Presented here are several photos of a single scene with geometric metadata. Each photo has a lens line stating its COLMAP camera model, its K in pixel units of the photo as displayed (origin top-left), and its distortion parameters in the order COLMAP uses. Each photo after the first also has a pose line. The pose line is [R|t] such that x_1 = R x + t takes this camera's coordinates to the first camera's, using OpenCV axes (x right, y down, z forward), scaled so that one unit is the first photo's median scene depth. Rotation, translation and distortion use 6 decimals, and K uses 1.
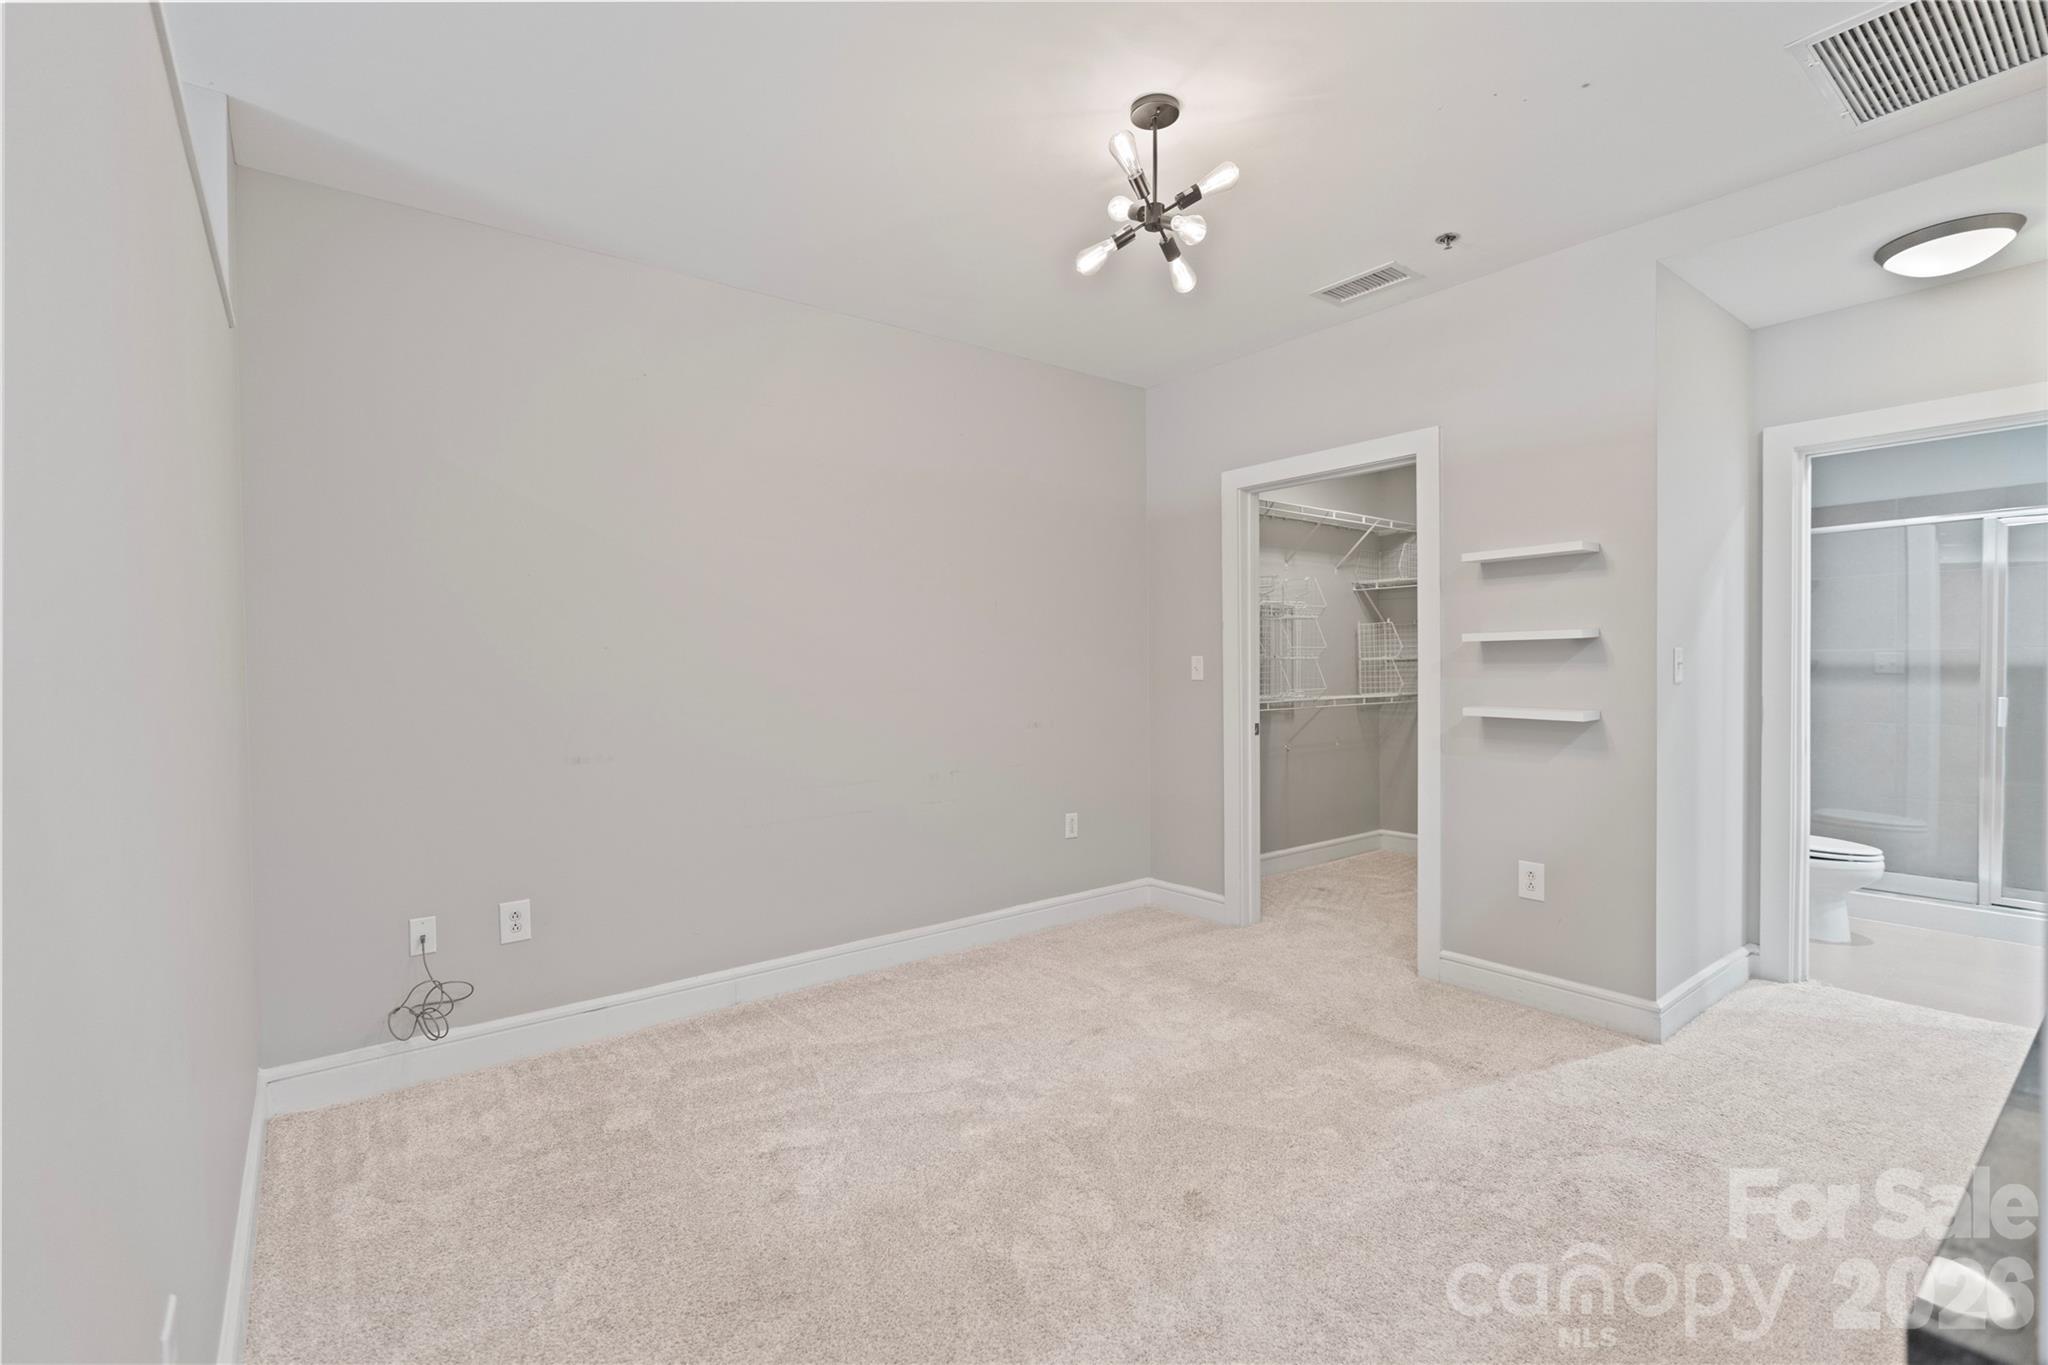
lens RADIAL K [[908.5, 0, 1021.5], [0, 908.5, 666.0], [0, 0, 1]] dist [0.001683, 0.000343]
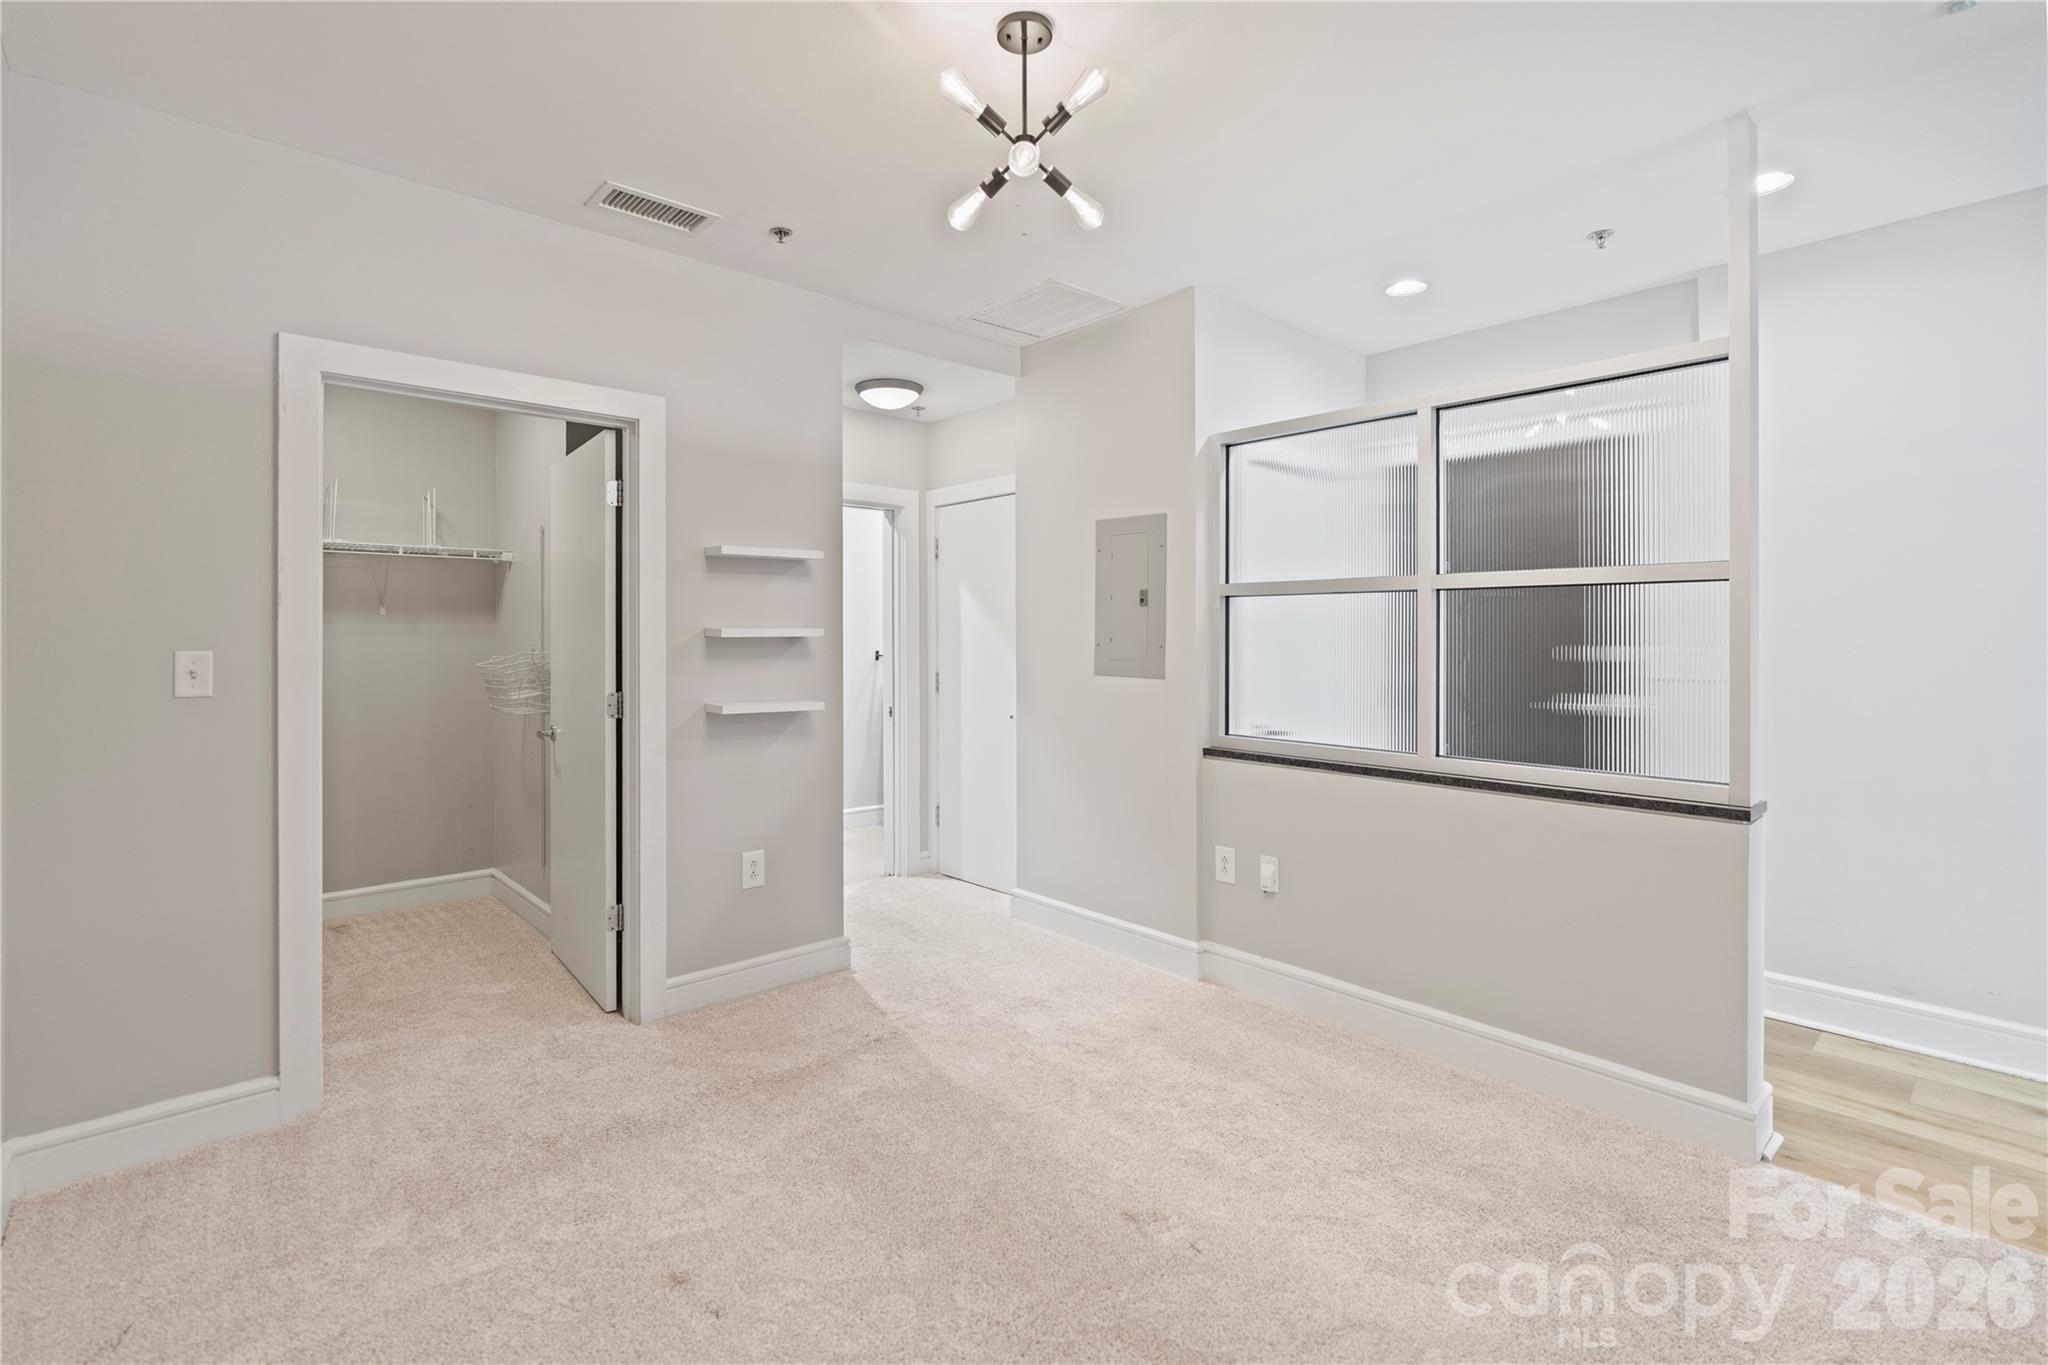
lens RADIAL K [[919.0, 0, 1019.7], [0, 919.0, 628.4], [0, 0, 1]] dist [-0.000871, 0.000020]
pose [[-0.061235, 0.025857, 0.997788, -0.512053], [0.006539, 0.999653, -0.025504, -0.009550], [-0.998102, 0.004963, -0.061383, 0.765052]]
